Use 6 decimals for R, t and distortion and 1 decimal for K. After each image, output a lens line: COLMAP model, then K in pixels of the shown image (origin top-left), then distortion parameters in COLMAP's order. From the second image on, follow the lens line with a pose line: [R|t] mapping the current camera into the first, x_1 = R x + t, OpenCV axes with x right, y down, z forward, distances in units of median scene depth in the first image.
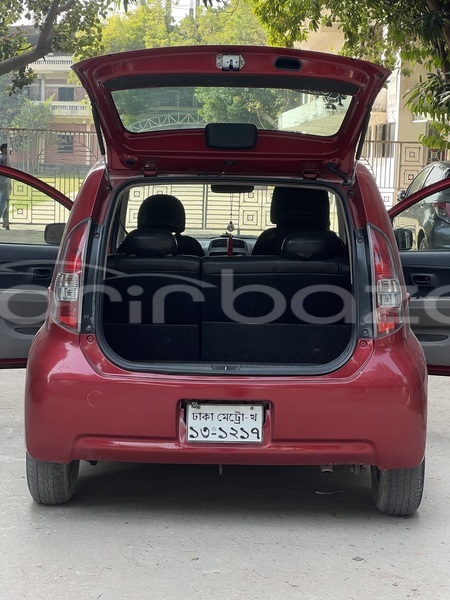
lens RADIAL K [[1338.0, 0, 225.0], [0, 1338.0, 300.0], [0, 0, 1]] dist [-0.046619, -0.203587]
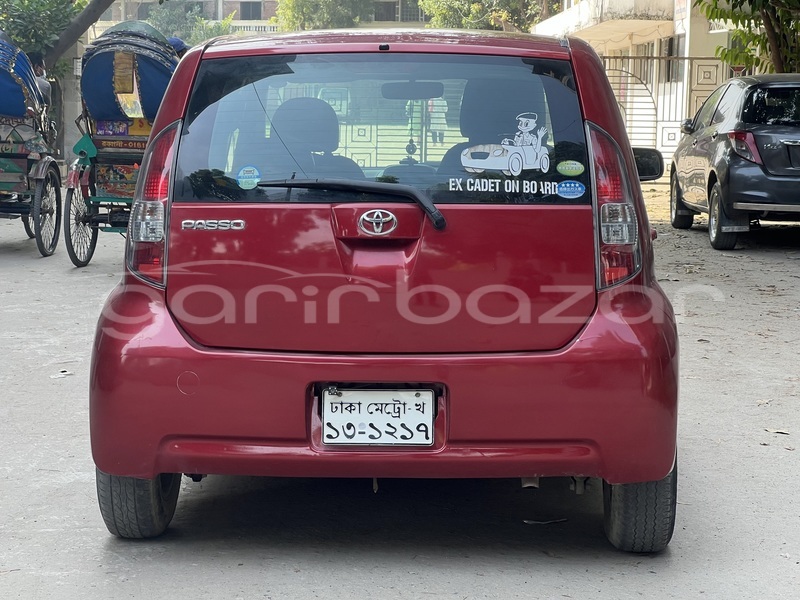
lens RADIAL K [[1784.1, 0, 400.0], [0, 1784.1, 300.0], [0, 0, 1]] dist [-0.046619, -0.203587]
pose [[0.999157, -0.010123, -0.039794, 0.046623], [0.010429, 0.999918, 0.007472, 0.025186], [0.039715, -0.007881, 0.999180, 0.090715]]
